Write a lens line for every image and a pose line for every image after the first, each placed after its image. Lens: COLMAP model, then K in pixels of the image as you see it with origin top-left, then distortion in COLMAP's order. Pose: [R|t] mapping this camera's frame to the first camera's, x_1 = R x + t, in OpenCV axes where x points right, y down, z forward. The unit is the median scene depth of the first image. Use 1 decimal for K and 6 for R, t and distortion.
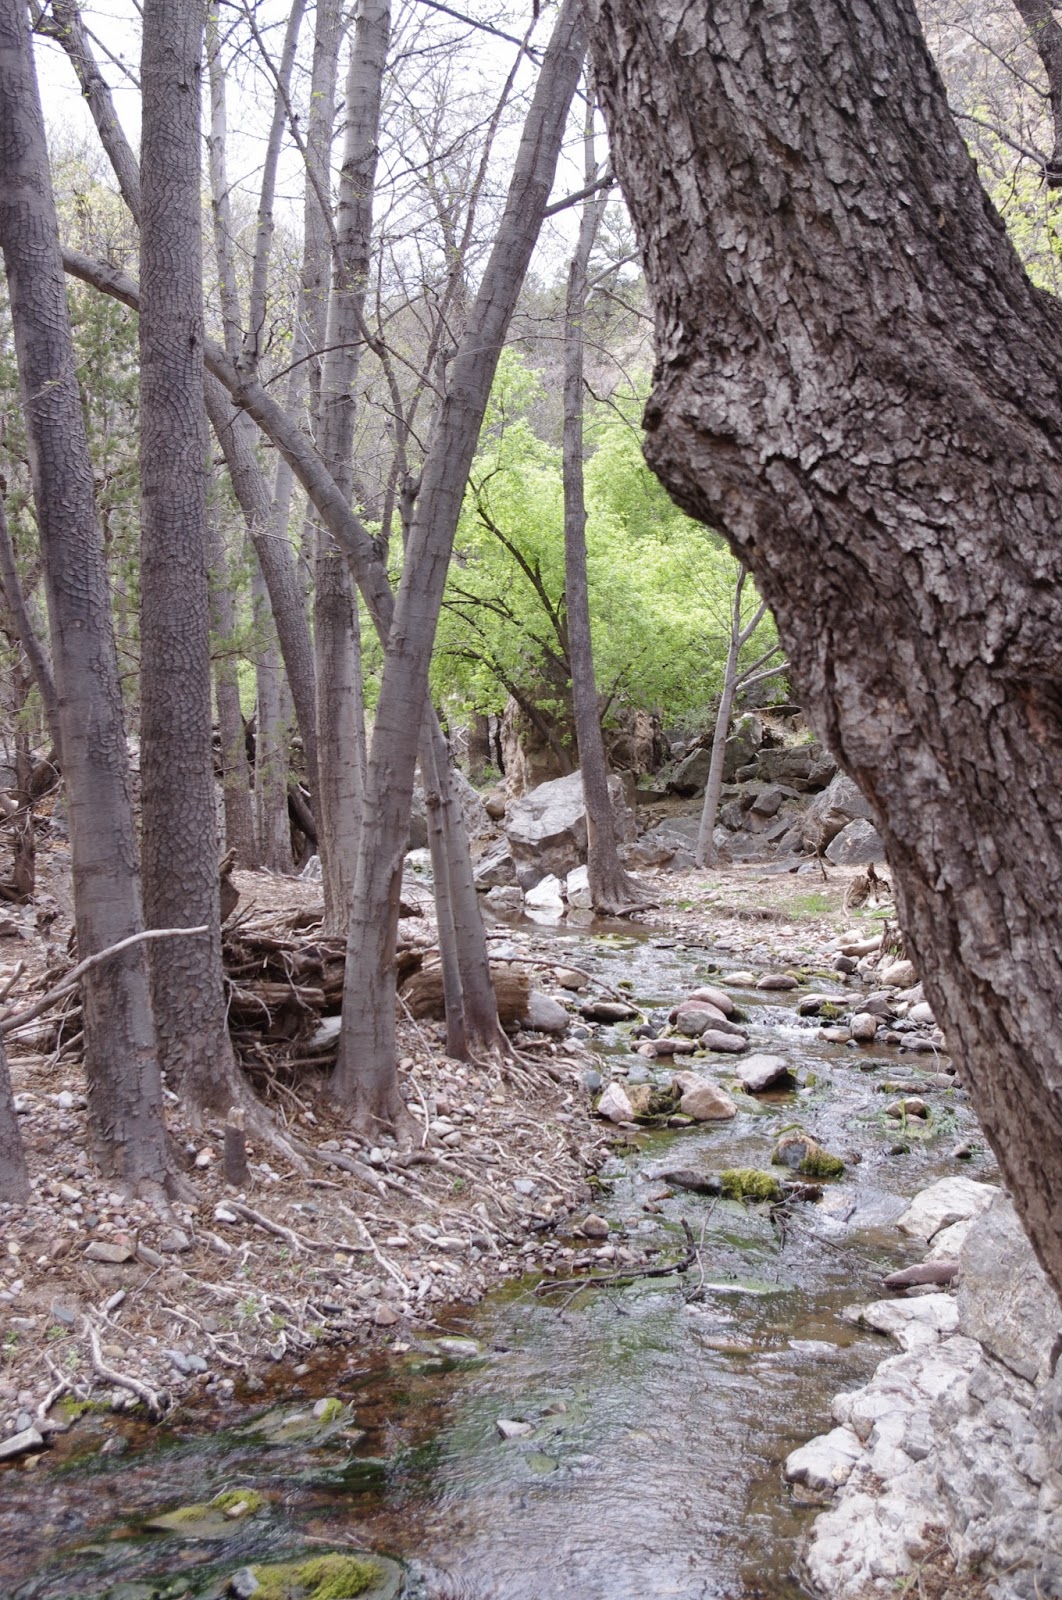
lens RADIAL K [[1166.6, 0, 530.4], [0, 1166.6, 800.5], [0, 0, 1]] dist [-0.058076, 0.048638]
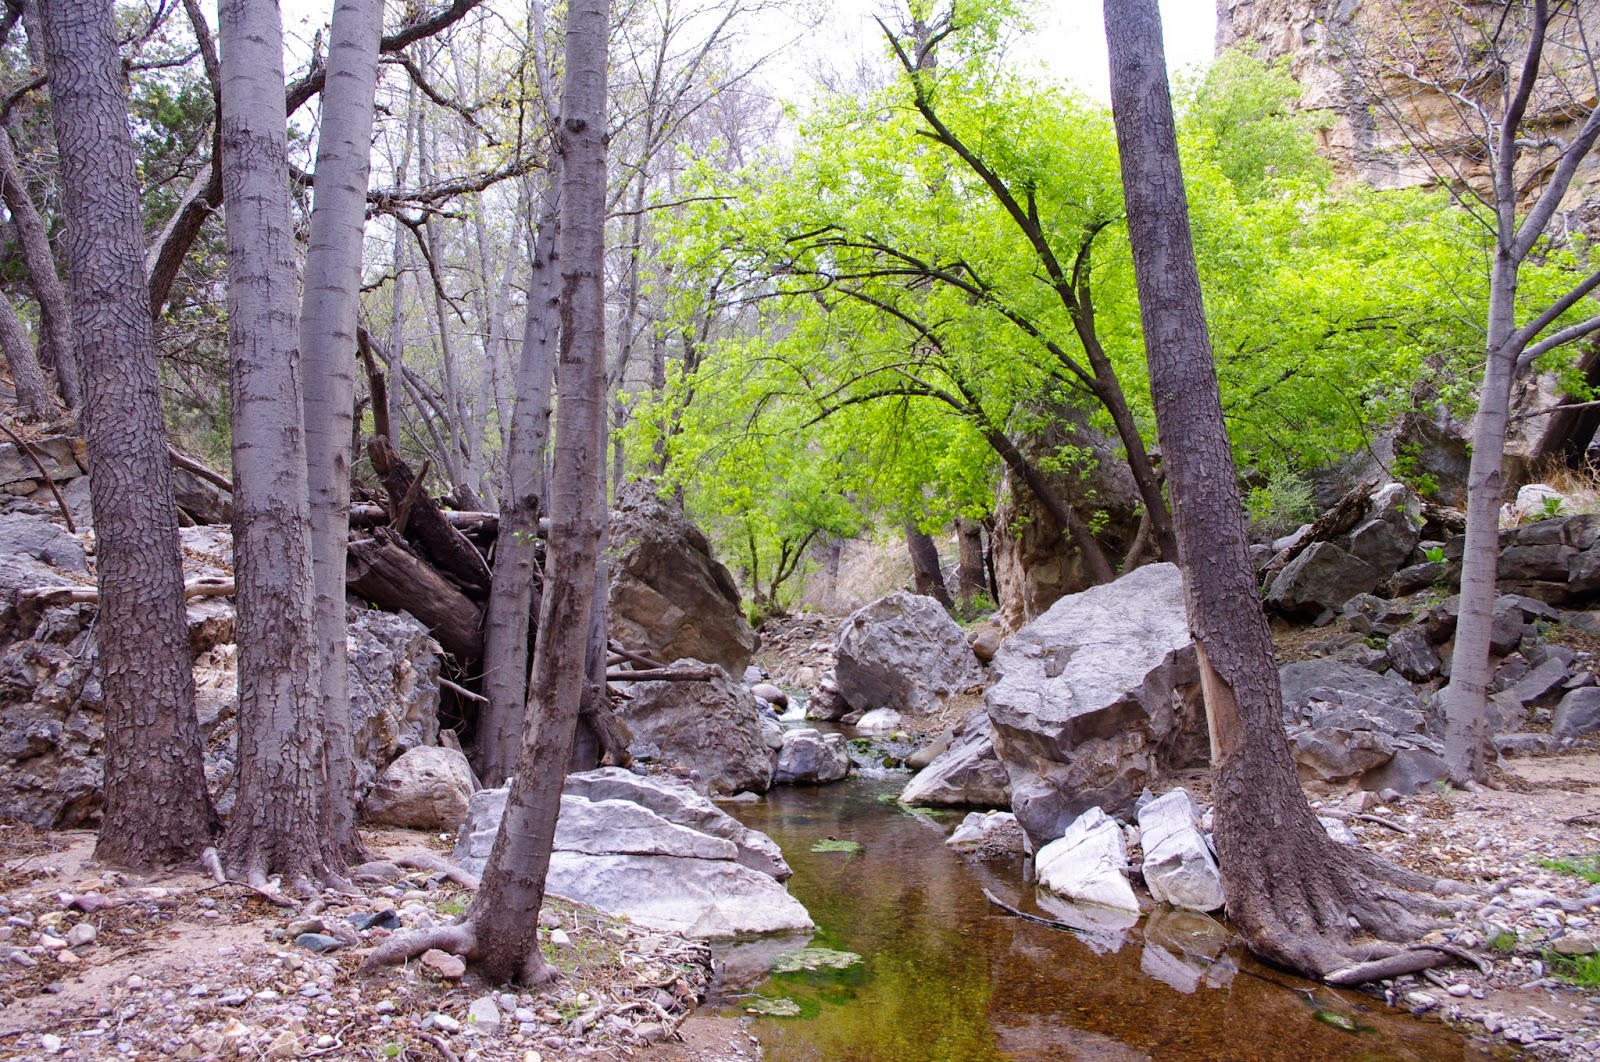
lens RADIAL K [[1166.6, 0, 788.6], [0, 1166.6, 533.4], [0, 0, 1]] dist [-0.058076, 0.048638]
pose [[0.978379, -0.040540, -0.202809, -0.001863], [0.021487, 0.995219, -0.095281, 0.002437], [0.205702, 0.088863, 0.974572, 0.537366]]
